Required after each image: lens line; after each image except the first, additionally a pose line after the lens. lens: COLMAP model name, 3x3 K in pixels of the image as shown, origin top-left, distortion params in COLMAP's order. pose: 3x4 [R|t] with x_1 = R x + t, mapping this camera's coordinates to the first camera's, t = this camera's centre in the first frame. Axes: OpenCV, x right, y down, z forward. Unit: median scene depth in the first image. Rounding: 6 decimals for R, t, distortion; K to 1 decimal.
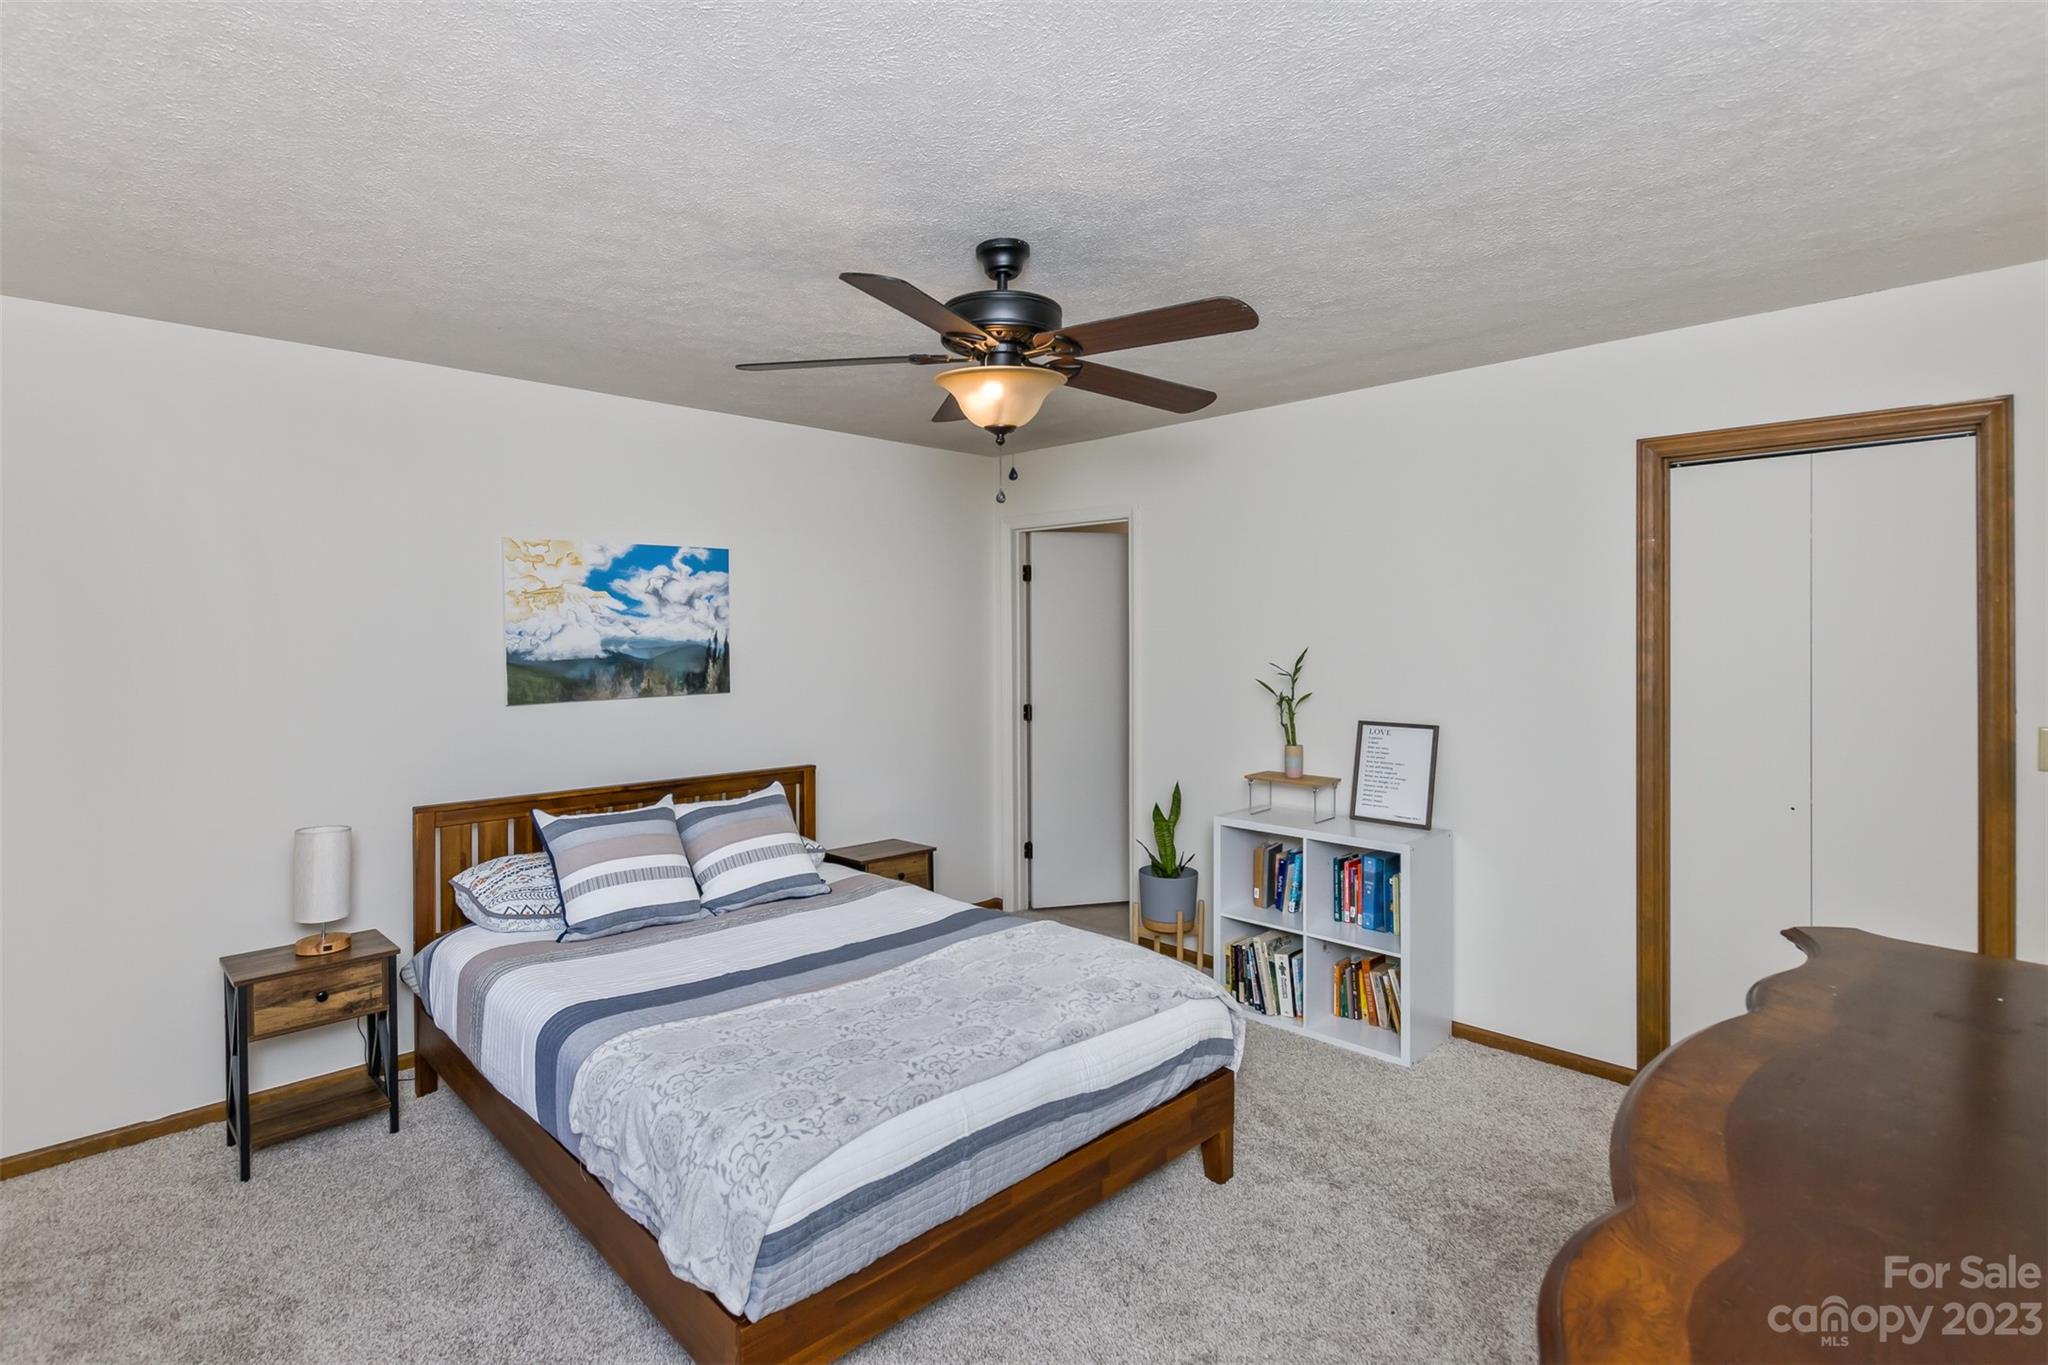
lens RADIAL K [[991.2, 0, 1006.3], [0, 991.2, 639.1], [0, 0, 1]] dist [0.000487, 0.001655]
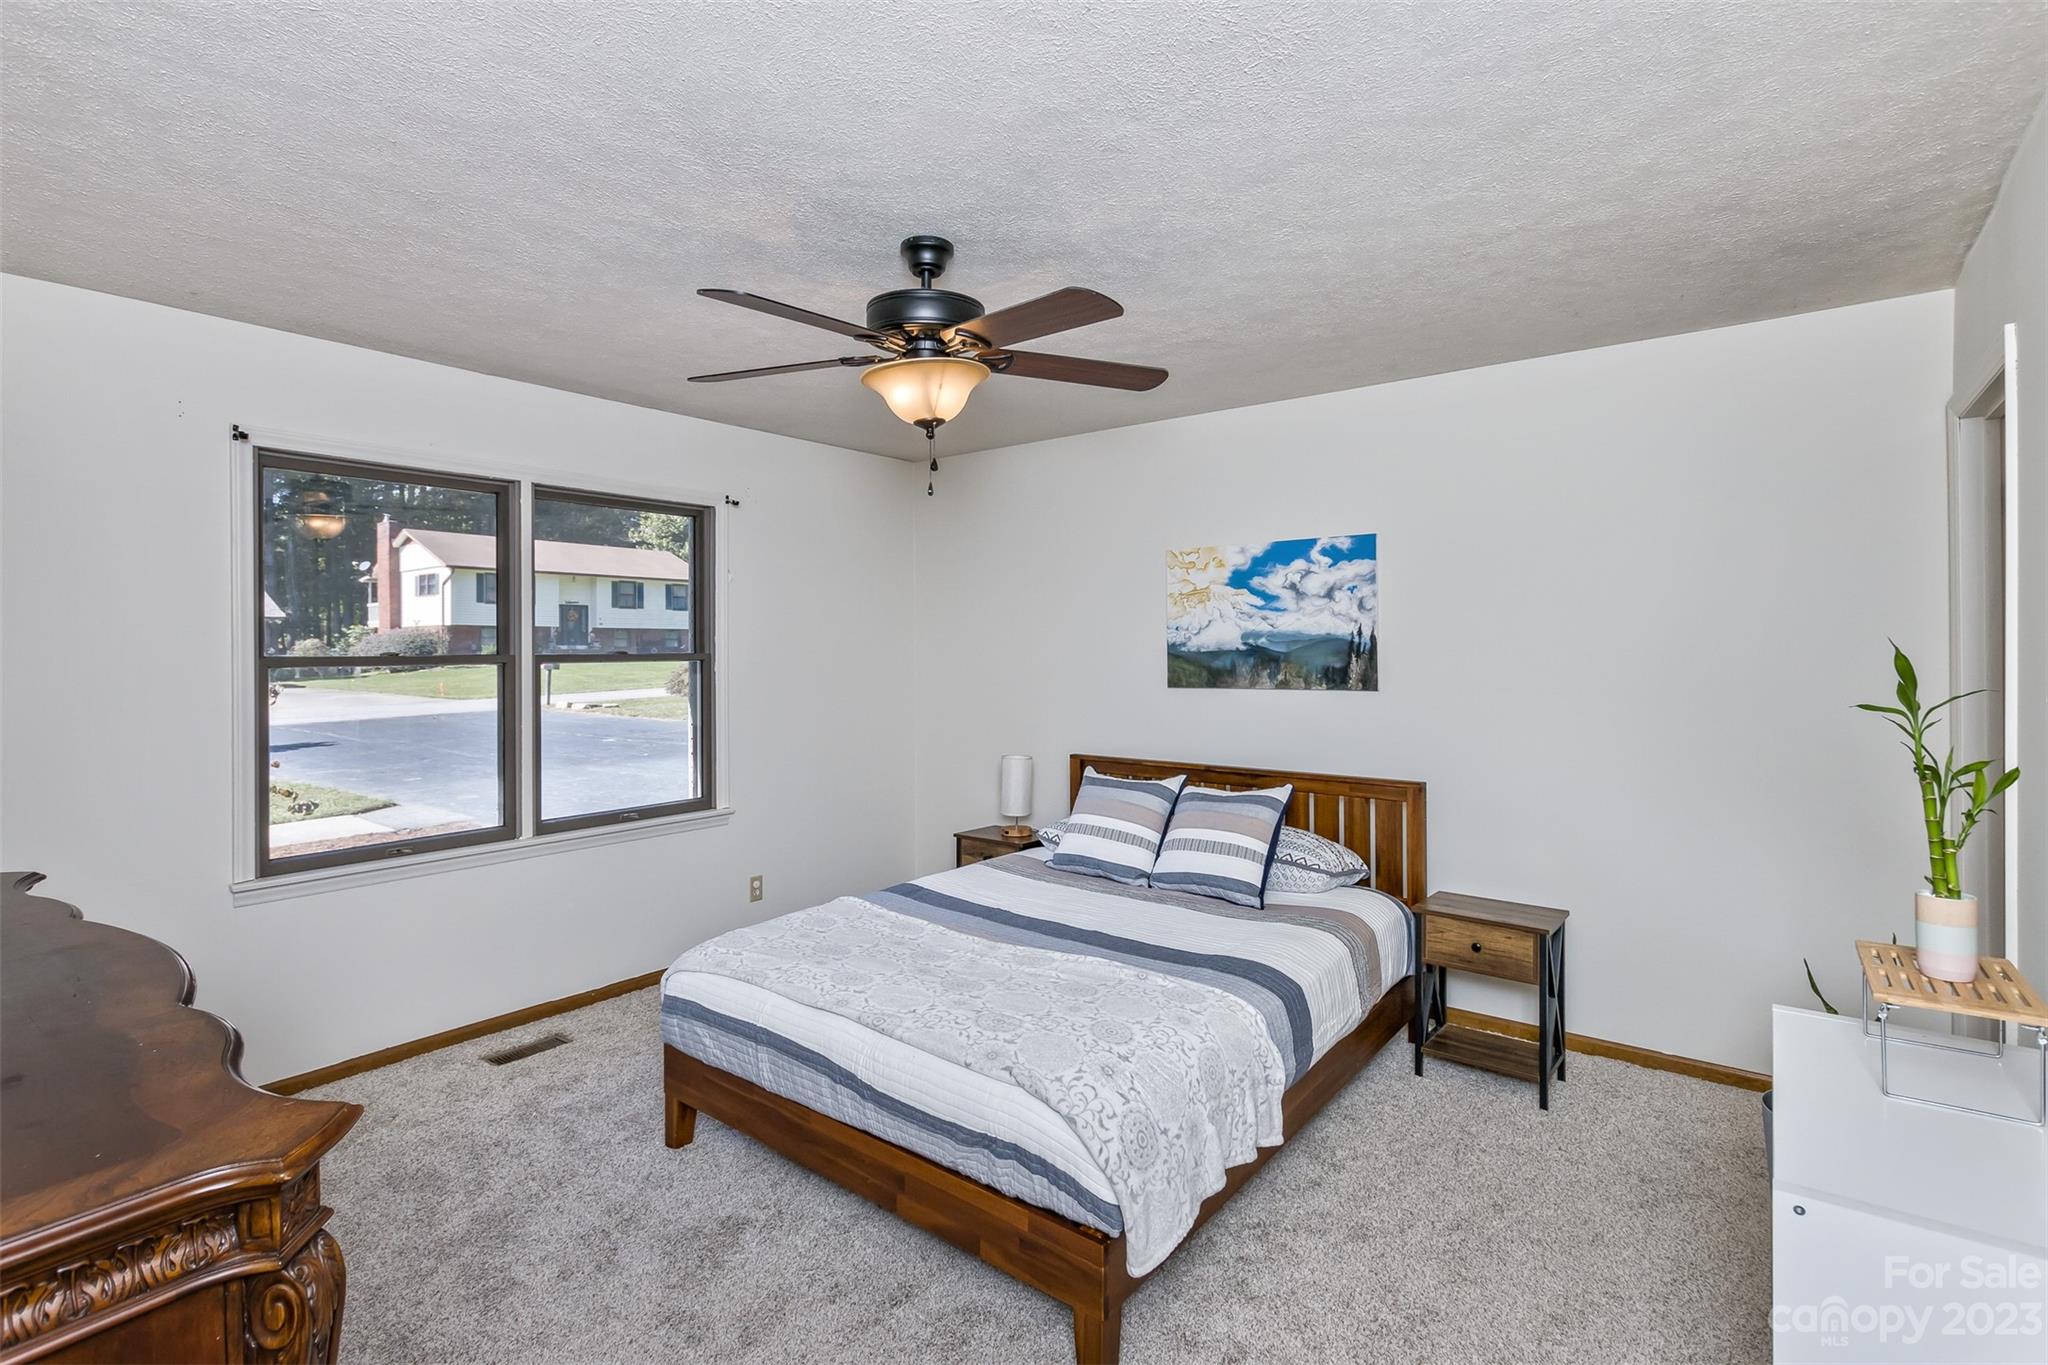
lens RADIAL K [[991.2, 0, 992.3], [0, 991.2, 648.0], [0, 0, 1]] dist [0.000487, 0.001655]
pose [[0.120465, 0.008023, -0.992685, 0.630904], [0.000621, 0.999967, 0.008157, 0.007429], [0.992717, -0.001599, 0.120456, 0.584649]]
